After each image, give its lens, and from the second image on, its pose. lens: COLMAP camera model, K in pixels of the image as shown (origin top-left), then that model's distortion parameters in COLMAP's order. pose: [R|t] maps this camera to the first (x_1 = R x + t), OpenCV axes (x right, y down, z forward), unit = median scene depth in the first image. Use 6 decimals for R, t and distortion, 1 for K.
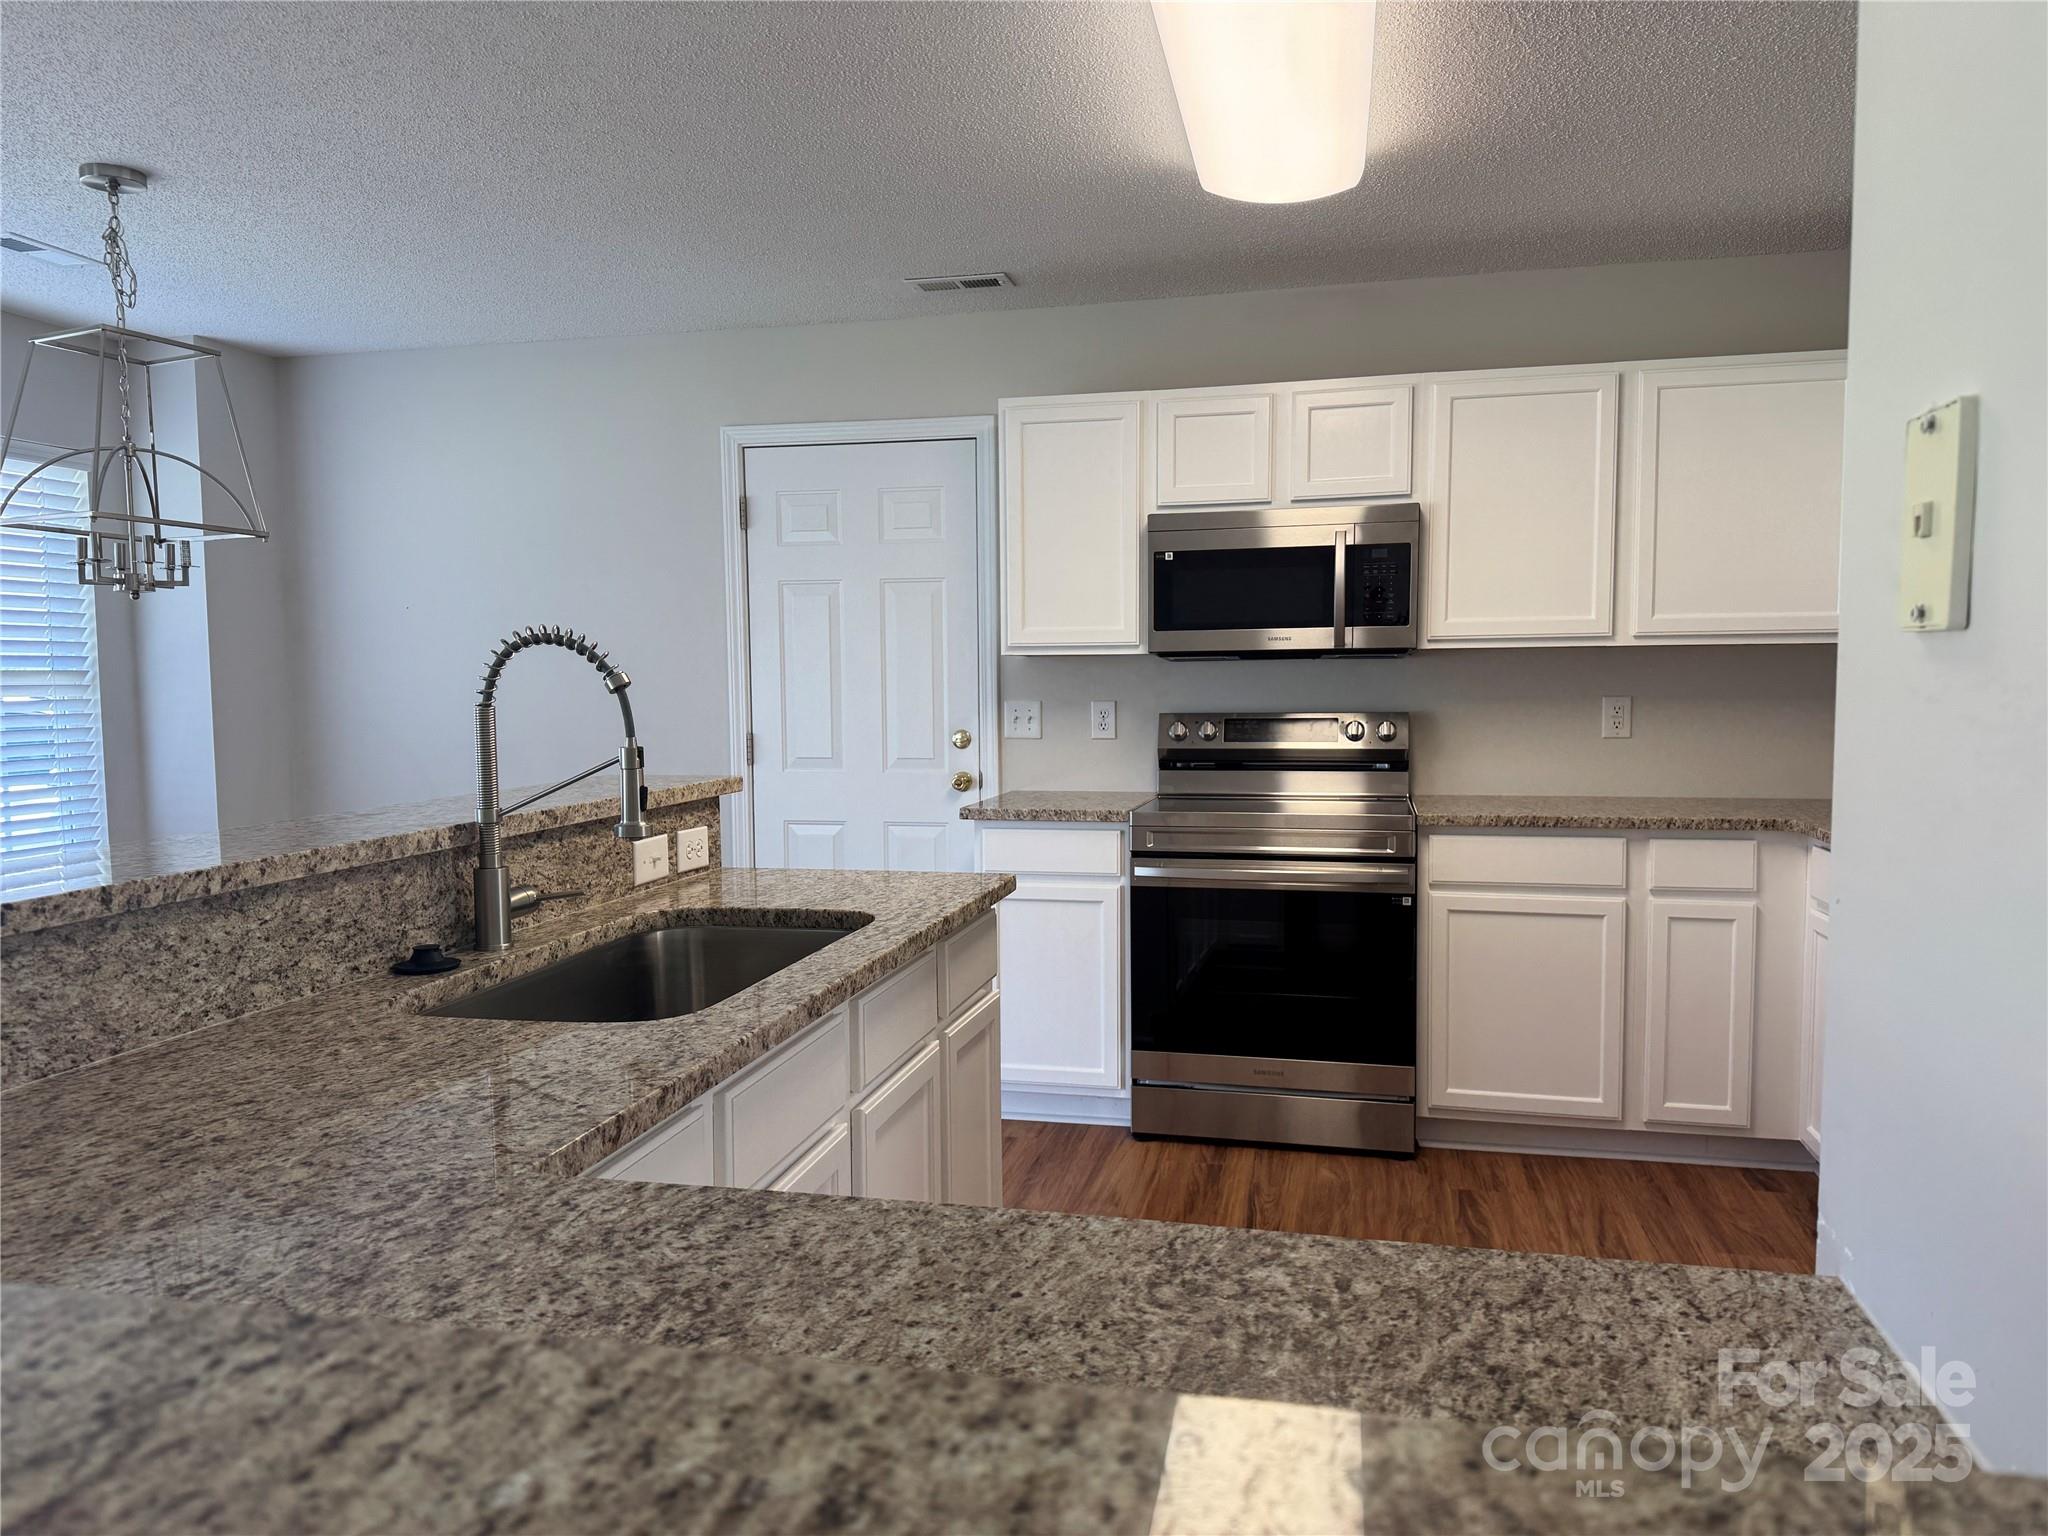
lens RADIAL K [[1430.0, 0, 1044.5], [0, 1430.0, 780.7], [0, 0, 1]] dist [0.072031, -0.095882]
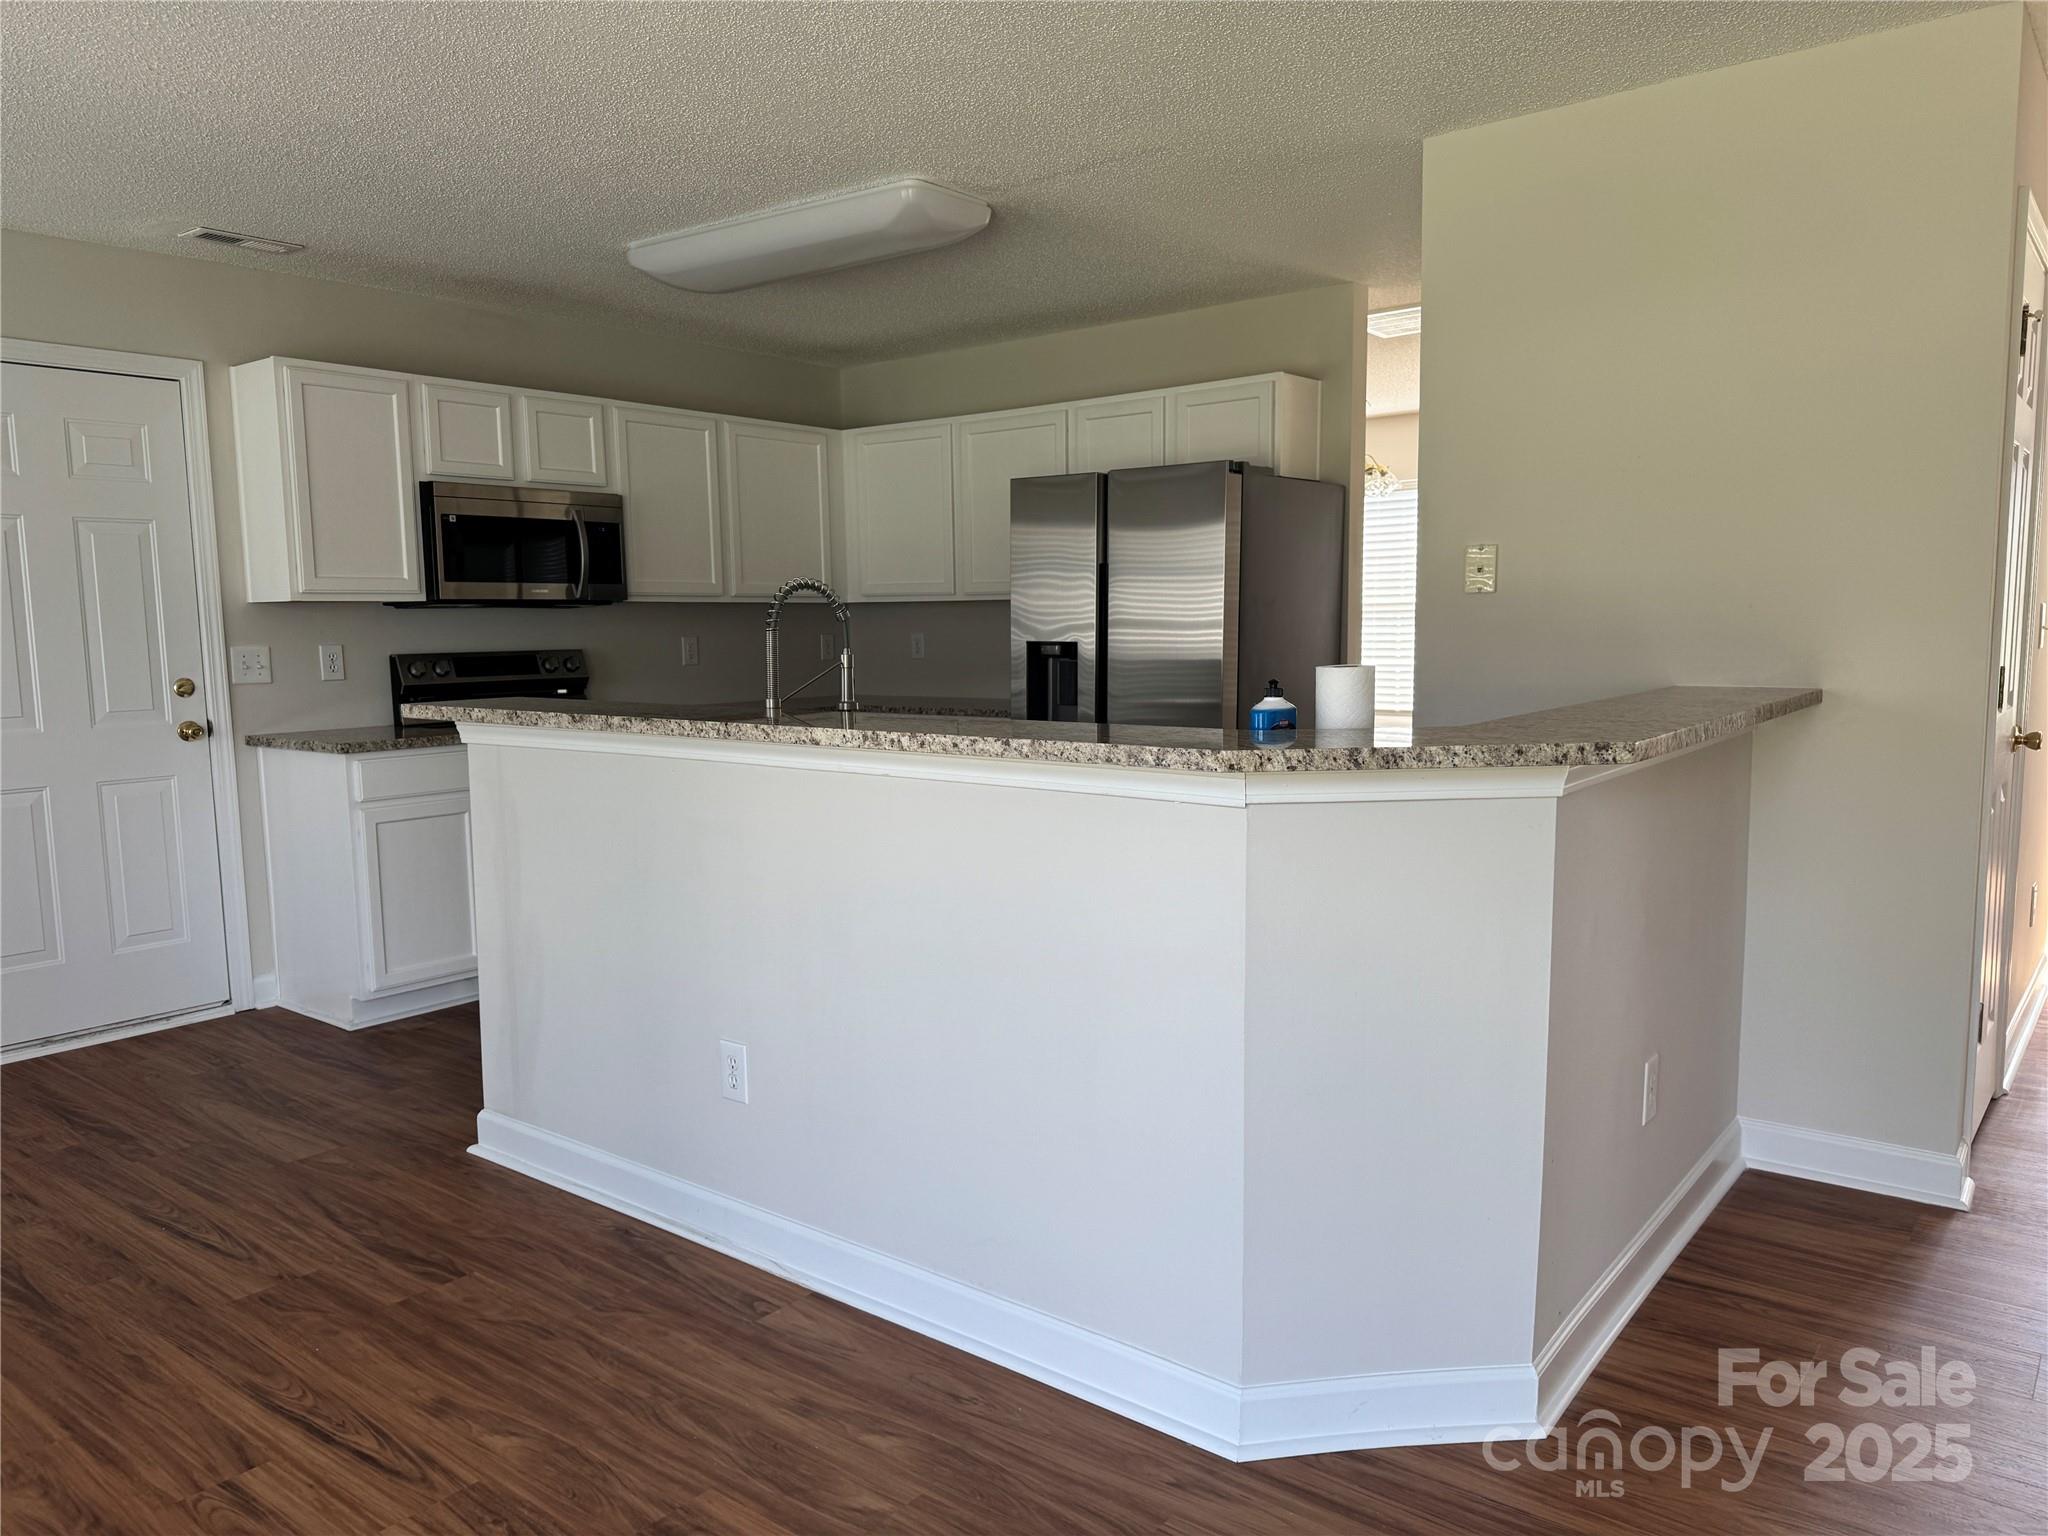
lens RADIAL K [[1430.0, 0, 1026.6], [0, 1430.0, 782.1], [0, 0, 1]] dist [0.072031, -0.095882]
pose [[0.429704, -0.102216, 0.897166, -0.870545], [0.077718, 0.994072, 0.076033, 0.005664], [-0.899619, 0.037054, 0.435101, 0.070180]]
